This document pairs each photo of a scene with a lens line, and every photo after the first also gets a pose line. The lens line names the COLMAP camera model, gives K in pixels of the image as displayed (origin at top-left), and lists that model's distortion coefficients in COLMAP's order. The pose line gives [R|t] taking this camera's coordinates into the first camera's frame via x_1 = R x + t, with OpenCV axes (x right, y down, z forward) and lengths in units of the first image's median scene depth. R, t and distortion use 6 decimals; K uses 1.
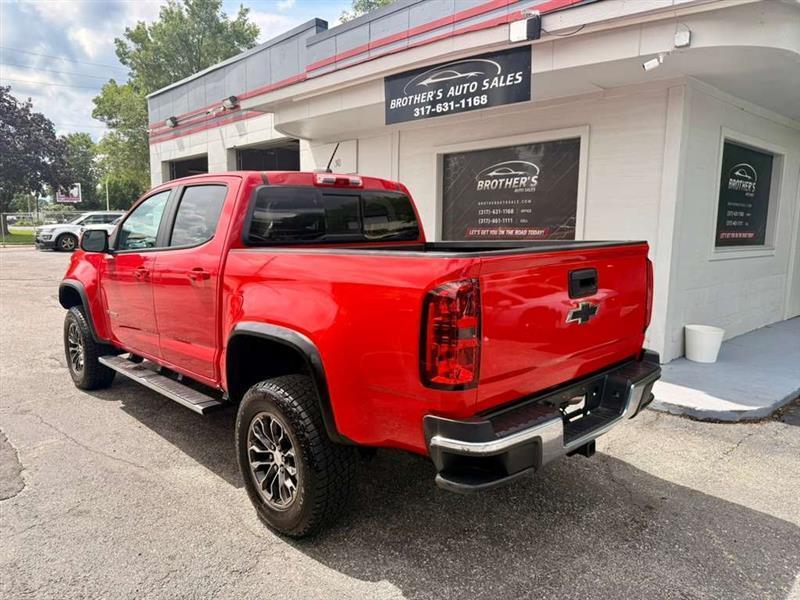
lens RADIAL K [[567.2, 0, 389.6], [0, 567.2, 308.5], [0, 0, 1]] dist [0.028142, -0.042963]
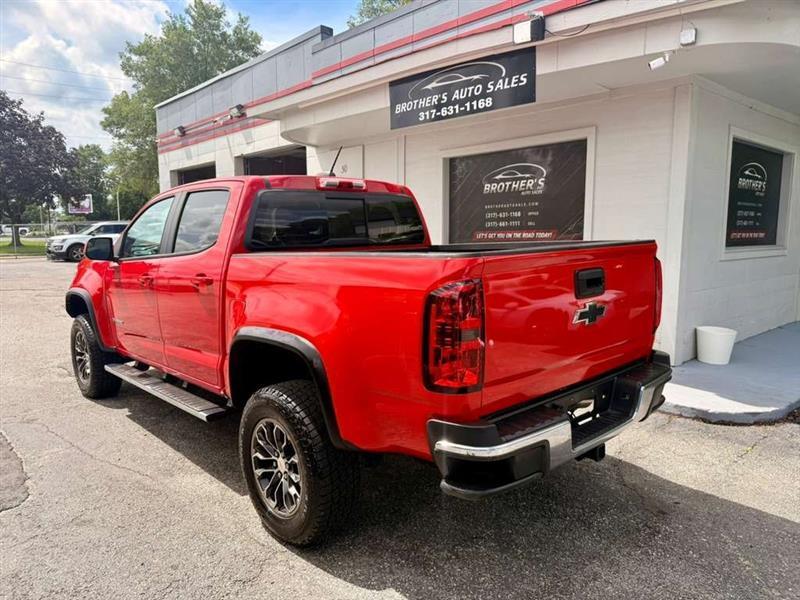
lens RADIAL K [[567.2, 0, 392.3], [0, 567.2, 308.1], [0, 0, 1]] dist [0.028142, -0.042963]
pose [[0.999842, -0.012055, -0.013031, 0.005204], [0.011899, 0.999858, -0.011974, 0.002638], [0.013173, 0.011817, 0.999843, 0.006905]]
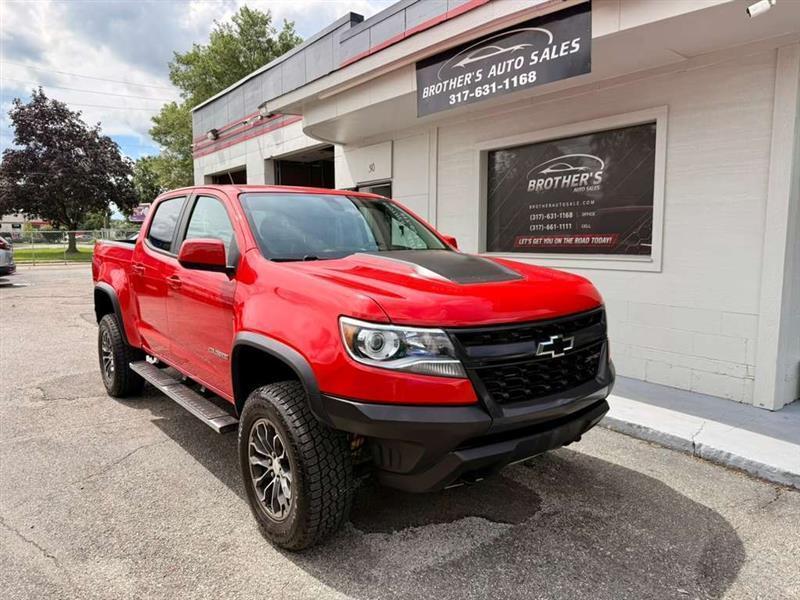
lens RADIAL K [[567.2, 0, 390.9], [0, 567.2, 297.4], [0, 0, 1]] dist [0.028142, -0.042963]
pose [[0.994677, -0.002230, -0.103018, 0.045934], [-0.002342, 0.999019, -0.044229, -0.016341], [0.103016, 0.044235, 0.993696, 0.178375]]
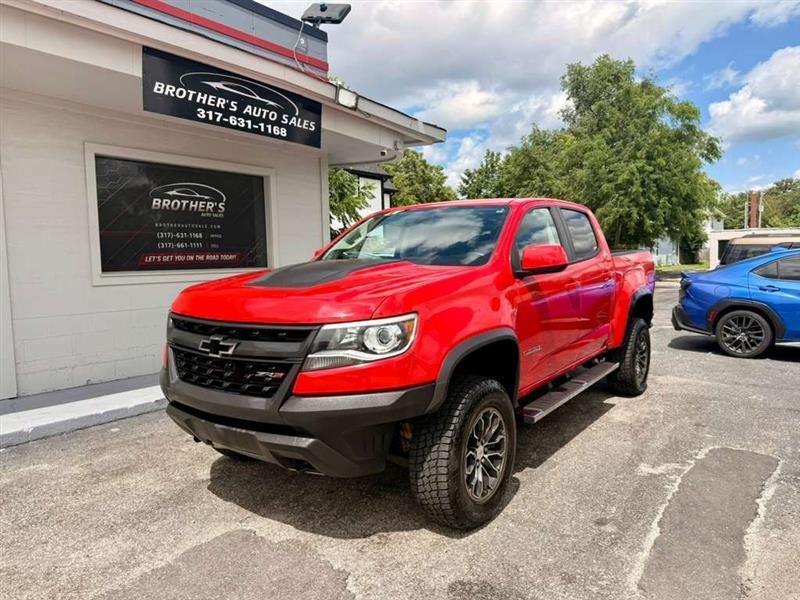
lens RADIAL K [[567.2, 0, 406.9], [0, 567.2, 297.6], [0, 0, 1]] dist [0.028142, -0.042963]
pose [[-0.186847, -0.071969, 0.979749, -0.897280], [0.157866, 0.982152, 0.102251, -0.126983], [-0.969622, 0.173774, -0.172151, 0.959105]]
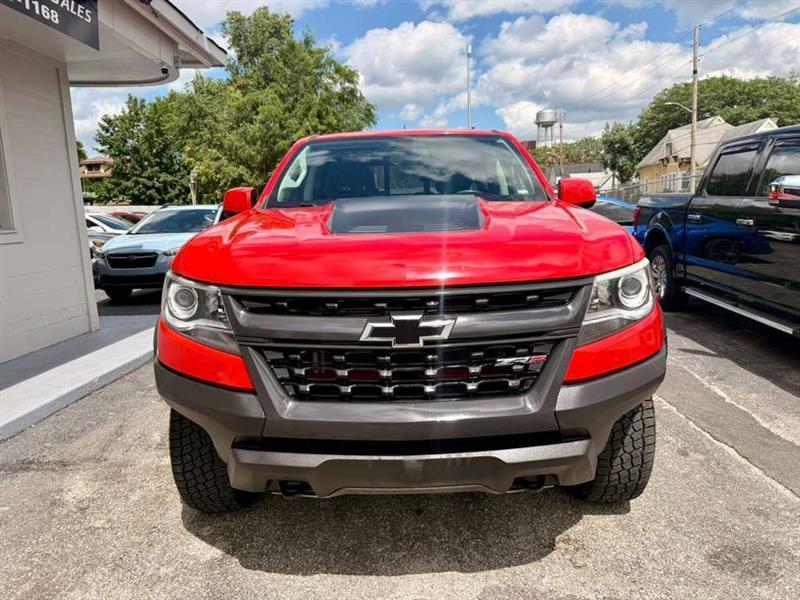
lens RADIAL K [[567.2, 0, 408.1], [0, 567.2, 295.9], [0, 0, 1]] dist [0.028142, -0.042963]
pose [[-0.717866, -0.086228, 0.690821, -0.625793], [0.133672, 0.956765, 0.258328, -0.151678], [-0.683228, 0.277788, -0.675302, 1.203177]]
